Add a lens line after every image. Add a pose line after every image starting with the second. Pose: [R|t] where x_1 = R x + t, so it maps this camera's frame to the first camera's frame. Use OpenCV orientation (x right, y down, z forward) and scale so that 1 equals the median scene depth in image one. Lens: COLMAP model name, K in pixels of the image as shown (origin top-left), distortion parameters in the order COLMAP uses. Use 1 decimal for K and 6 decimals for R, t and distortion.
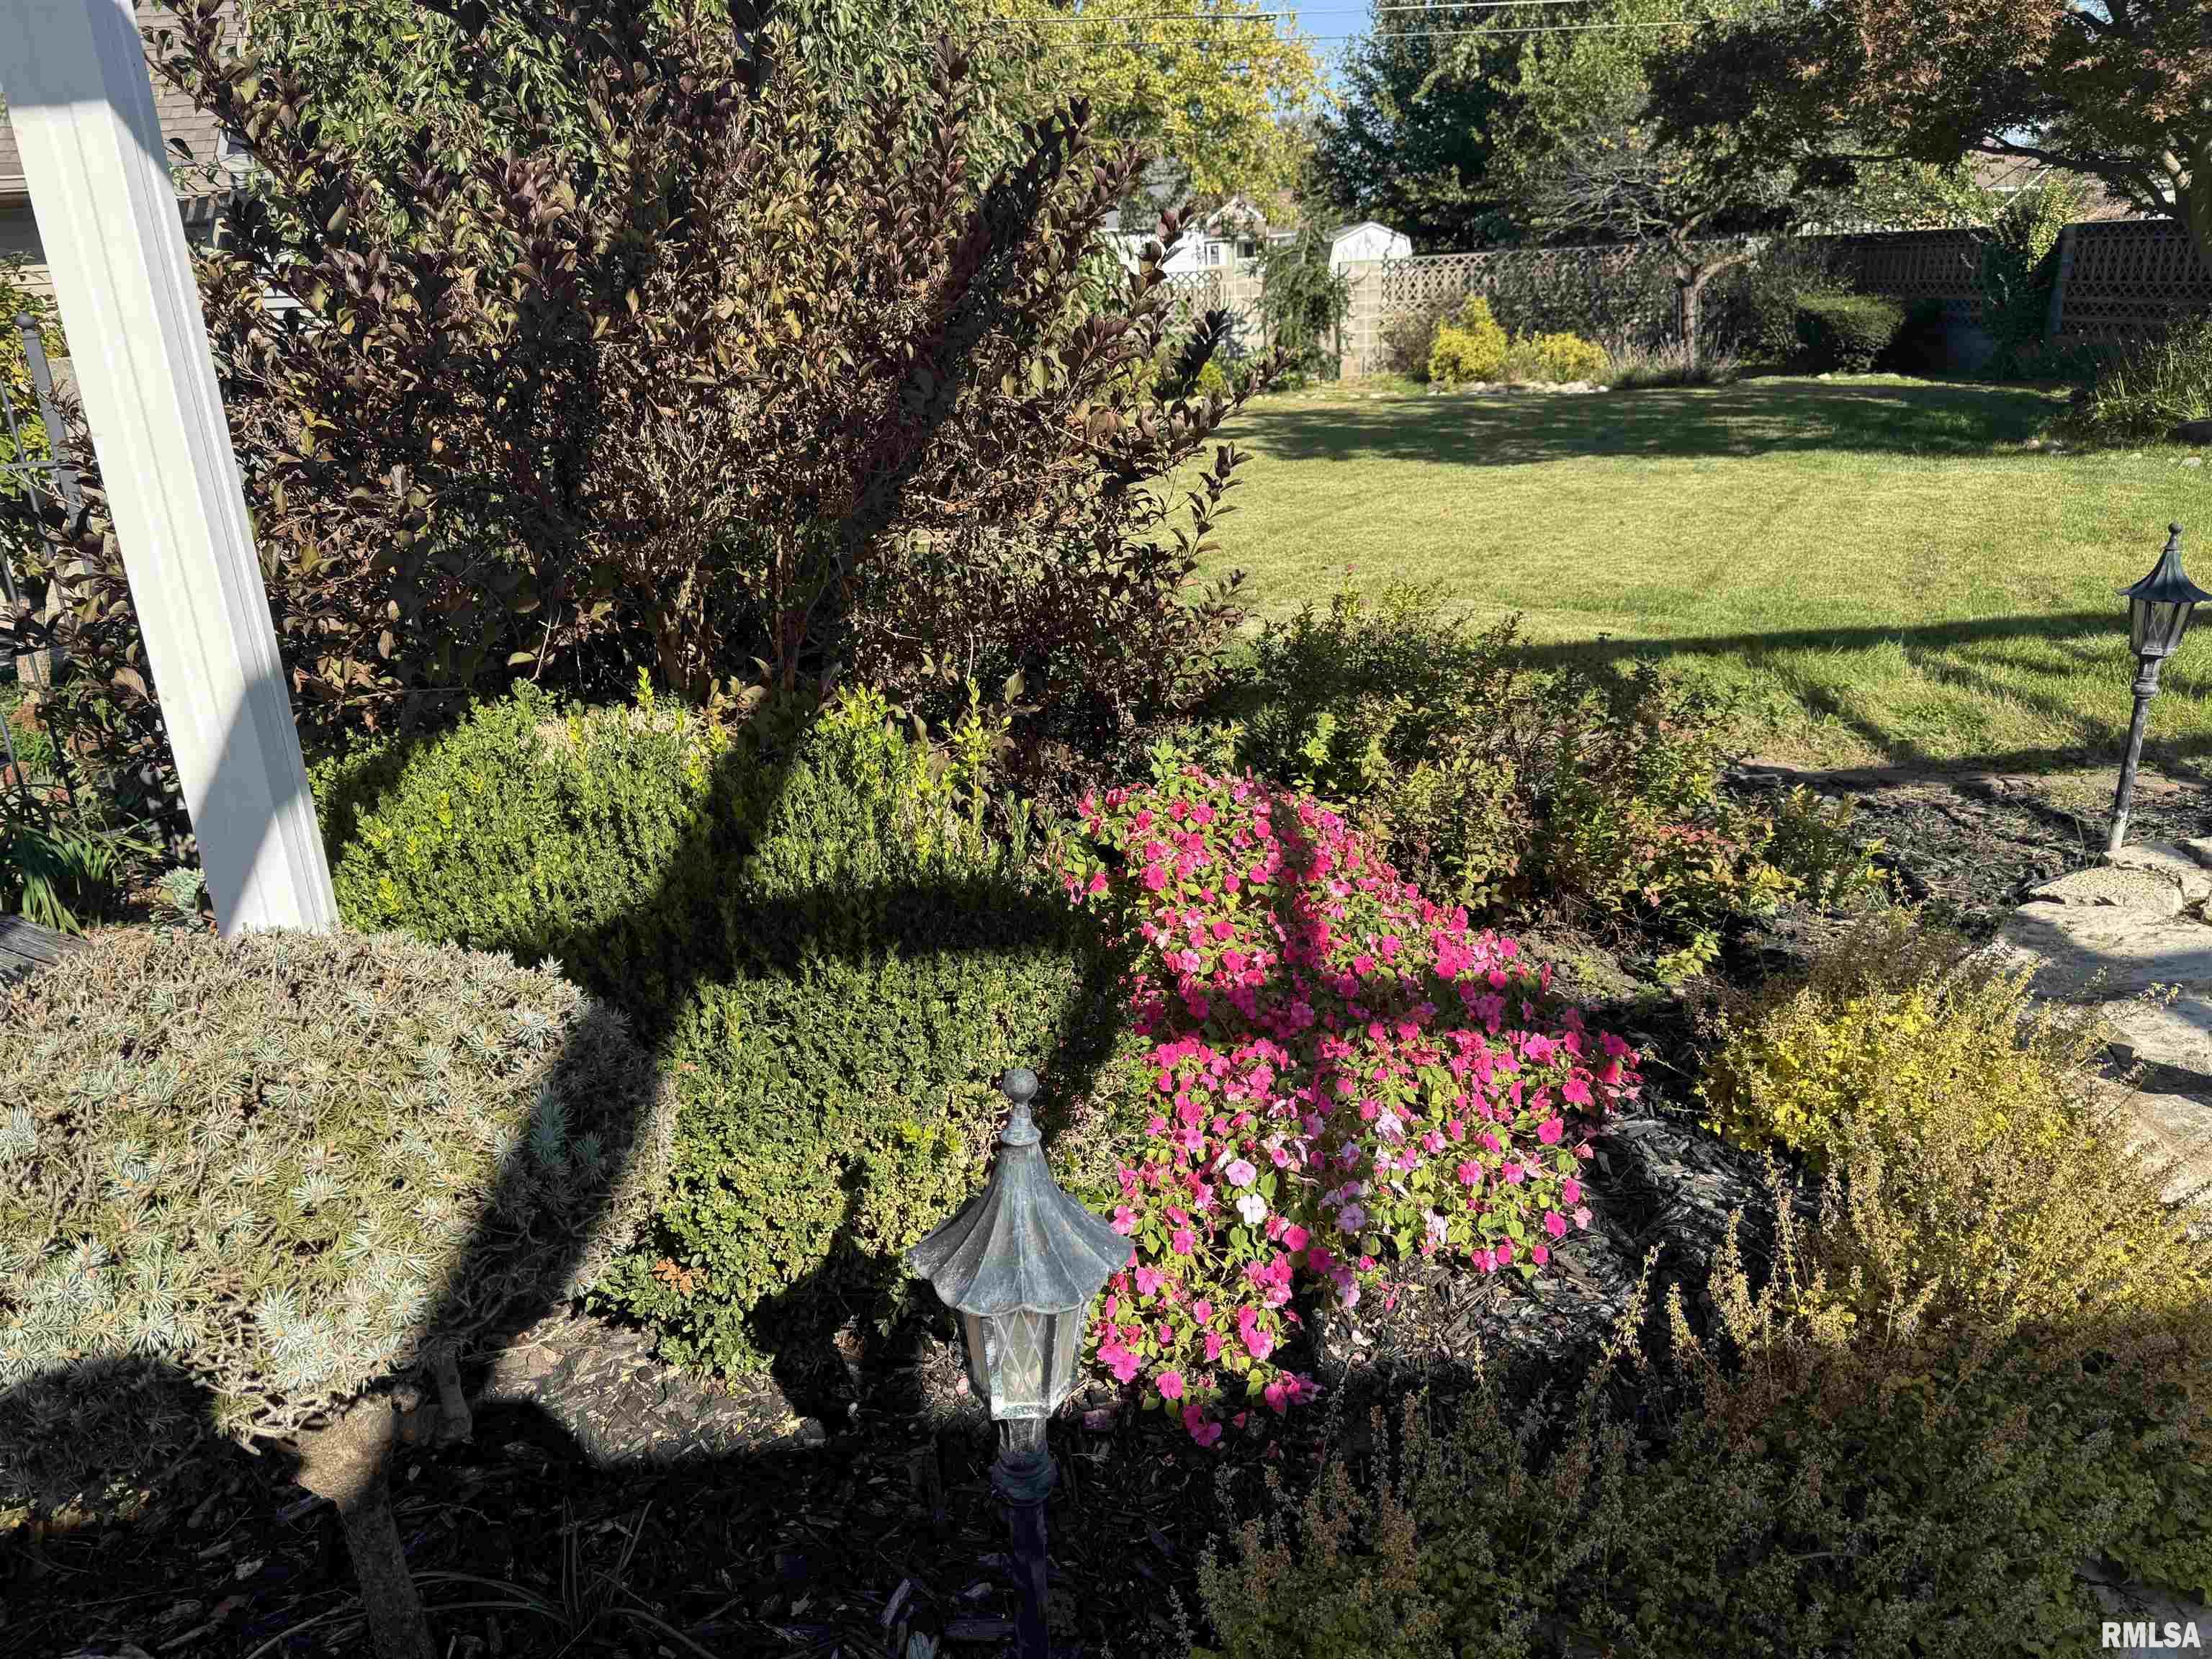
lens RADIAL K [[1551.0, 0, 1110.1], [0, 1551.0, 830.6], [0, 0, 1]] dist [-0.009169, -0.003397]
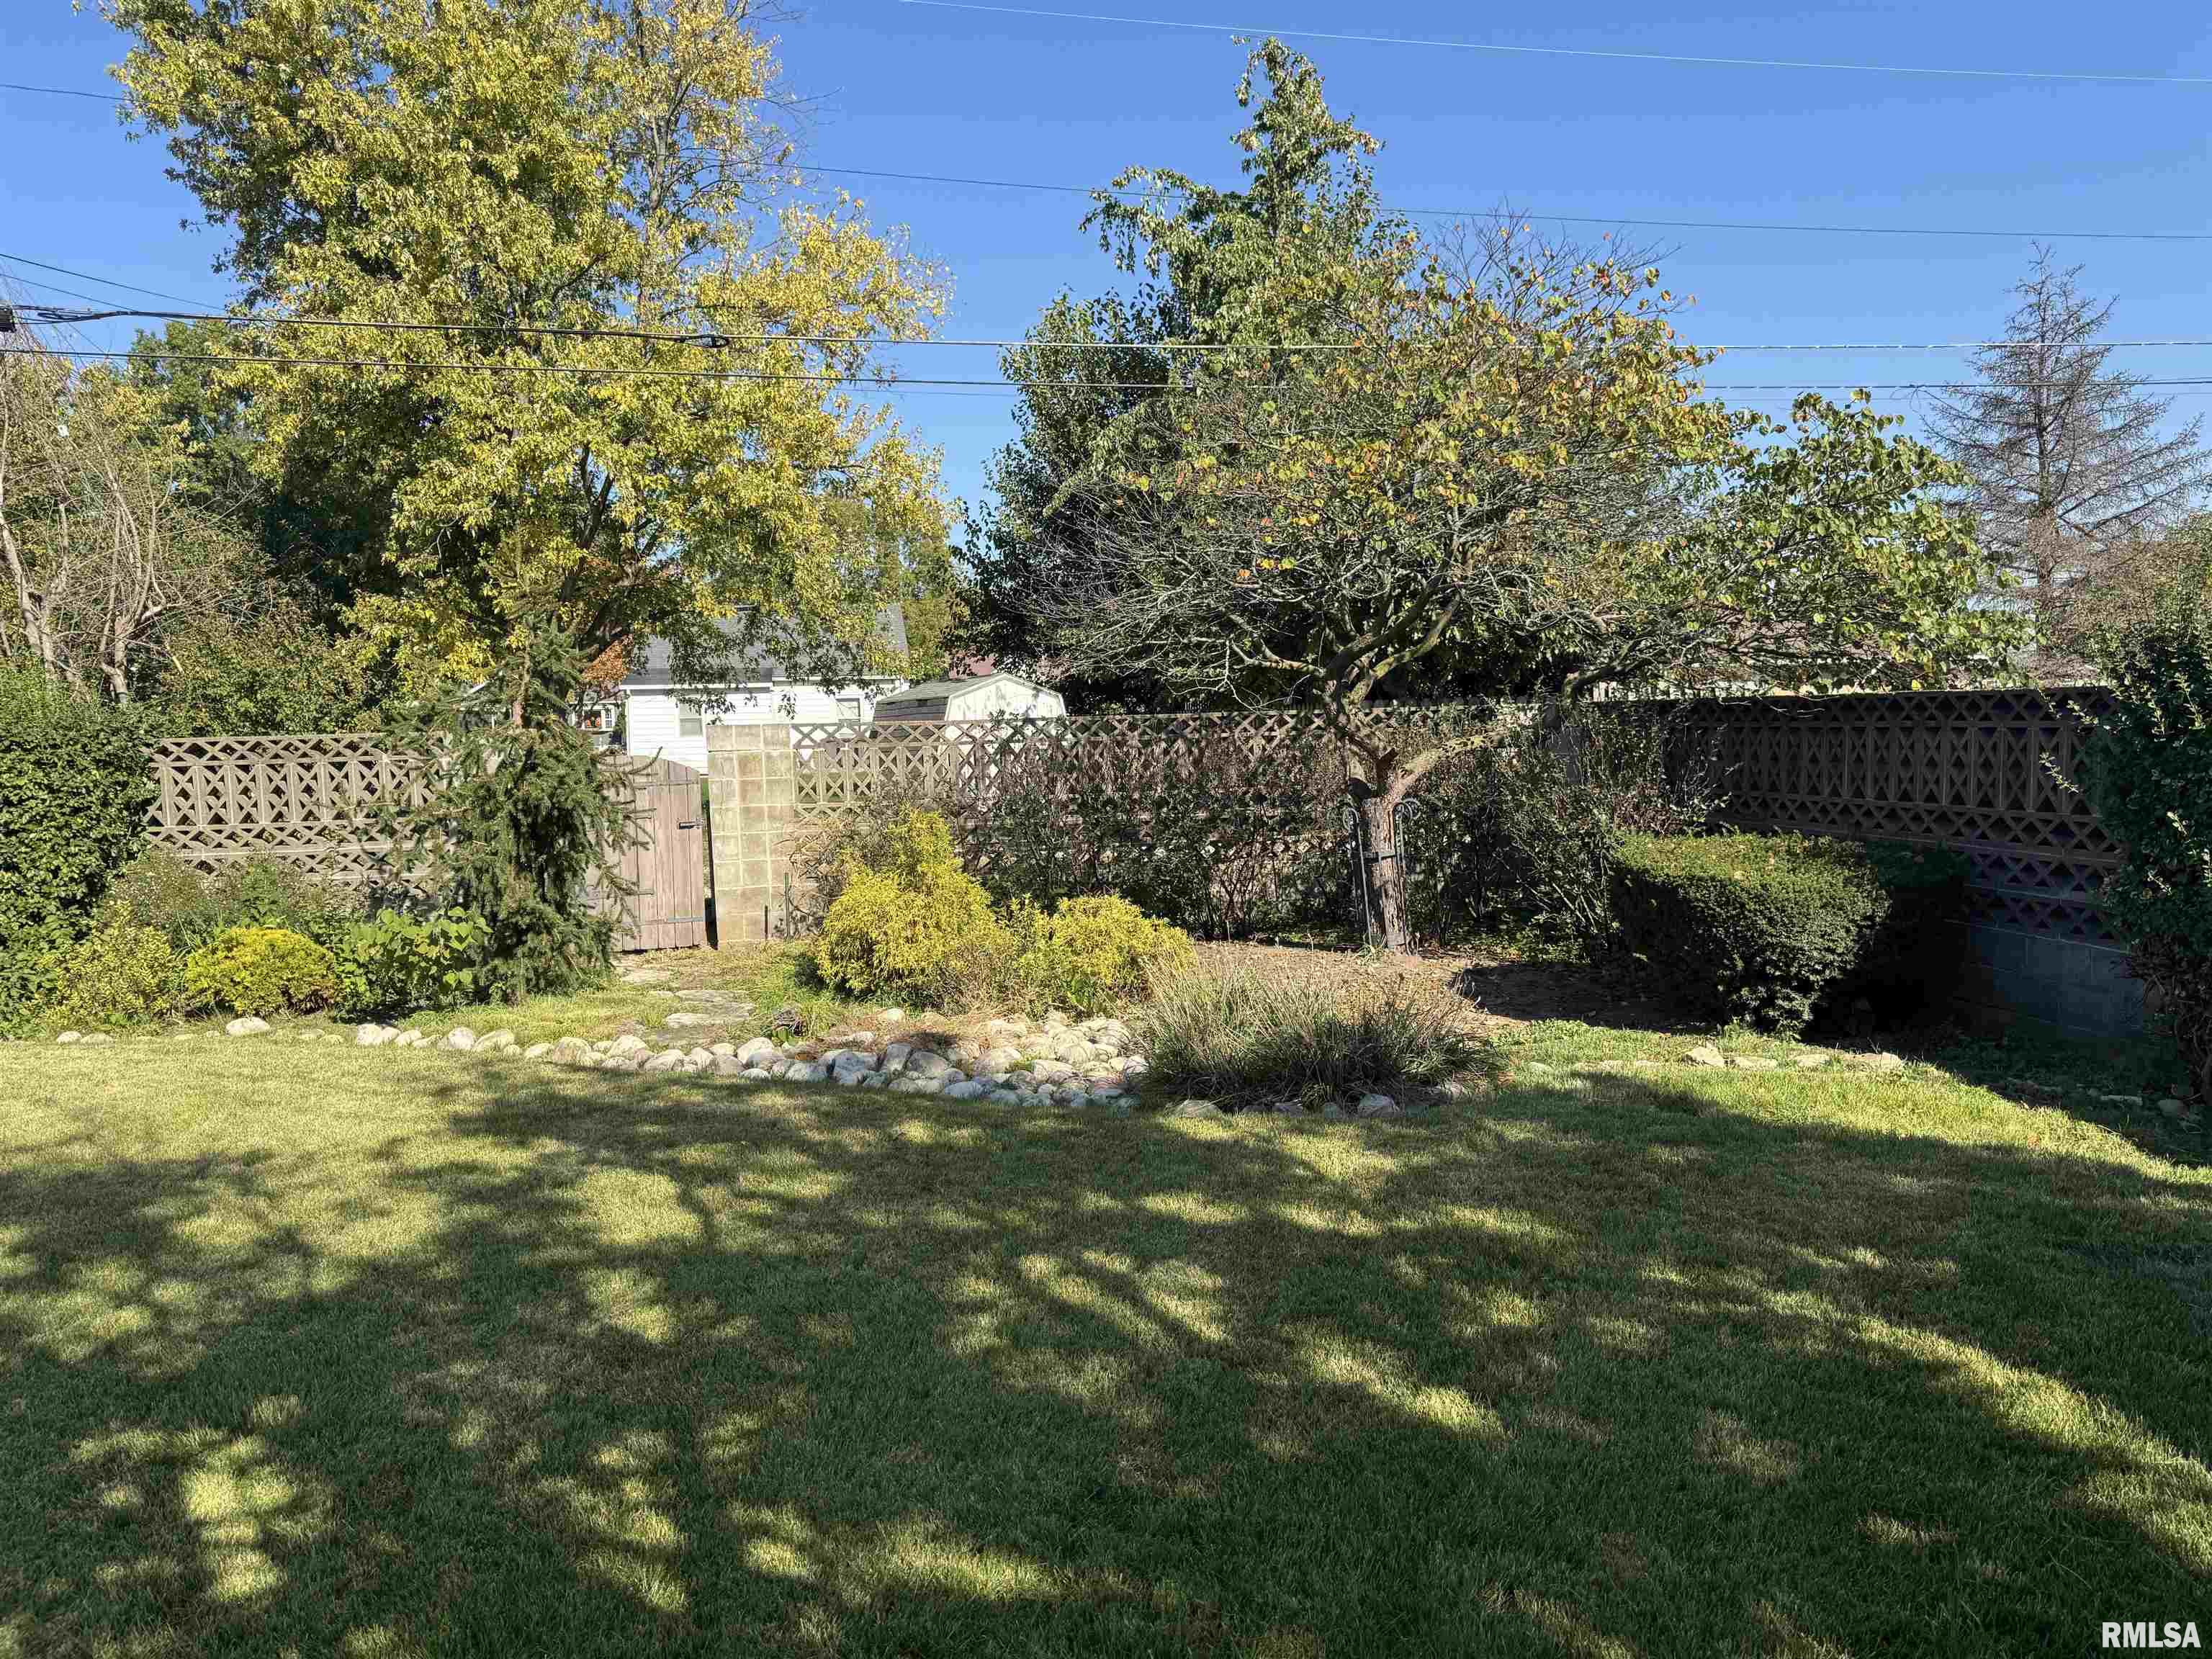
lens RADIAL K [[1551.0, 0, 1103.8], [0, 1551.0, 829.7], [0, 0, 1]] dist [-0.009169, -0.003397]
pose [[0.995067, 0.020528, 0.097063, 0.243825], [0.007076, 0.961182, -0.275824, -0.210675], [-0.098957, 0.275150, 0.956295, 0.555083]]
